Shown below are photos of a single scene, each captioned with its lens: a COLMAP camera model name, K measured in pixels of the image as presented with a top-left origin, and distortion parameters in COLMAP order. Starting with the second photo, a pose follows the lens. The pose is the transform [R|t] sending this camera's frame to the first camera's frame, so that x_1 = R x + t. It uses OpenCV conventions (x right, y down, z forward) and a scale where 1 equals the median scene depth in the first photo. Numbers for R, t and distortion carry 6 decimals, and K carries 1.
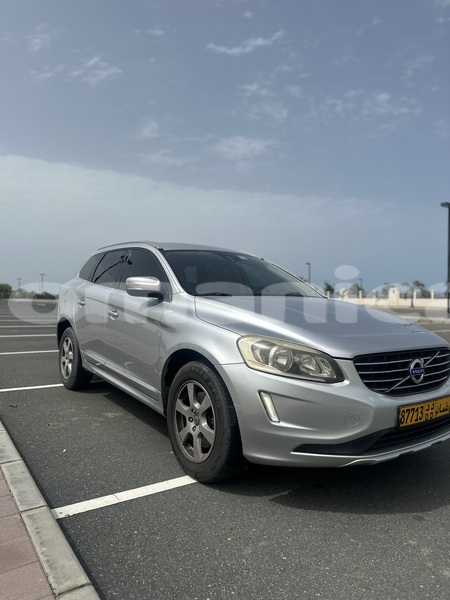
lens RADIAL K [[429.2, 0, 225.6], [0, 429.2, 290.2], [0, 0, 1]] dist [0.005753, 0.003764]
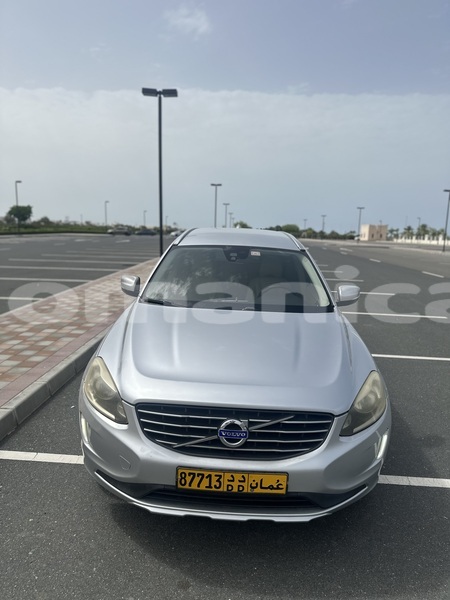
lens RADIAL K [[414.9, 0, 218.3], [0, 414.9, 298.5], [0, 0, 1]] dist [0.123786, -0.159234]
pose [[0.783949, 0.105287, -0.611832, 0.941673], [-0.003277, 0.986202, 0.165512, -0.222262], [0.620817, -0.127748, 0.773477, 0.387146]]
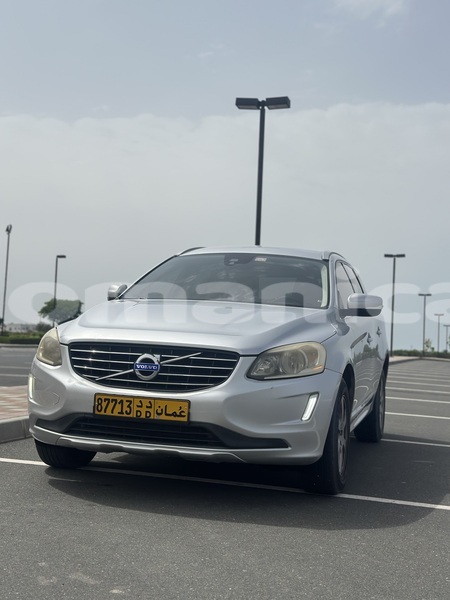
lens RADIAL K [[806.2, 0, 204.8], [0, 806.2, 343.8], [0, 0, 1]] dist [0.249160, -1.204995]
pose [[0.596777, 0.010527, -0.802338, 2.002927], [-0.026647, 0.999622, -0.006704, 0.151992], [0.801965, 0.025380, 0.596832, 0.058370]]
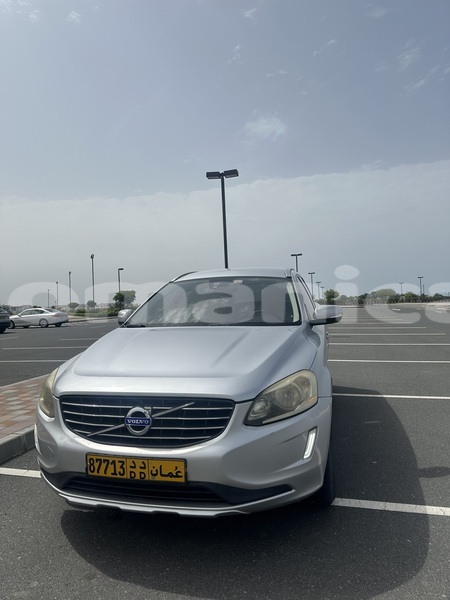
lens RADIAL K [[415.0, 0, 222.8], [0, 415.0, 288.0], [0, 0, 1]] dist [0.009858, -0.030075]
pose [[0.638157, -0.075378, -0.766207, 1.283512], [0.061442, 0.997008, -0.046910, -0.035104], [0.767451, -0.017141, 0.640879, 0.615109]]
